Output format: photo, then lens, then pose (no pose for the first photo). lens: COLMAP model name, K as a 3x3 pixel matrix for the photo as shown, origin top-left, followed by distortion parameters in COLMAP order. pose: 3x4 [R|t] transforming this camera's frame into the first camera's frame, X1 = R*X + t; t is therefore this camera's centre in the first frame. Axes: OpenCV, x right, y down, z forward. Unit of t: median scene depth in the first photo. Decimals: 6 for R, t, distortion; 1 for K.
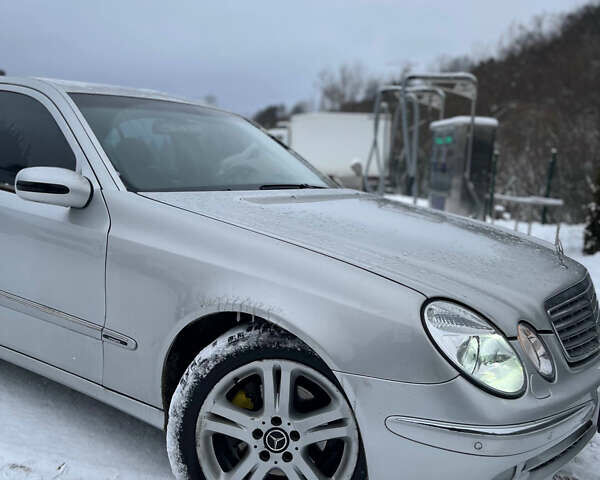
lens RADIAL K [[618.6, 0, 300.0], [0, 618.6, 240.0], [0, 0, 1]] dist [0.019316, 0.011226]
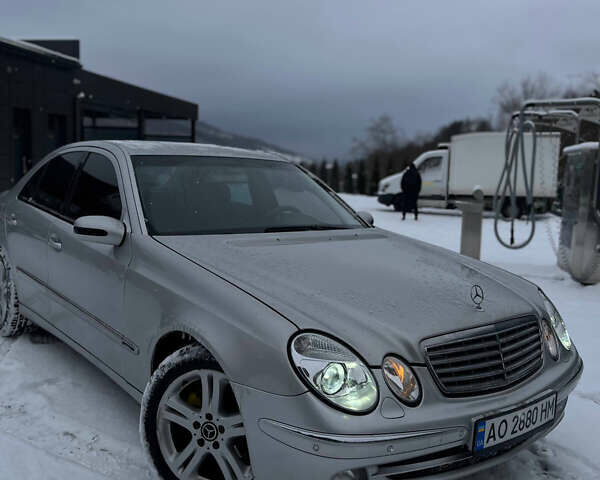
lens RADIAL K [[618.6, 0, 300.0], [0, 618.6, 240.0], [0, 0, 1]] dist [0.019316, 0.011226]
pose [[0.956250, 0.021074, -0.291789, 0.517195], [-0.028680, 0.999351, -0.021813, -0.058712], [0.291140, 0.029227, 0.956234, -0.210473]]
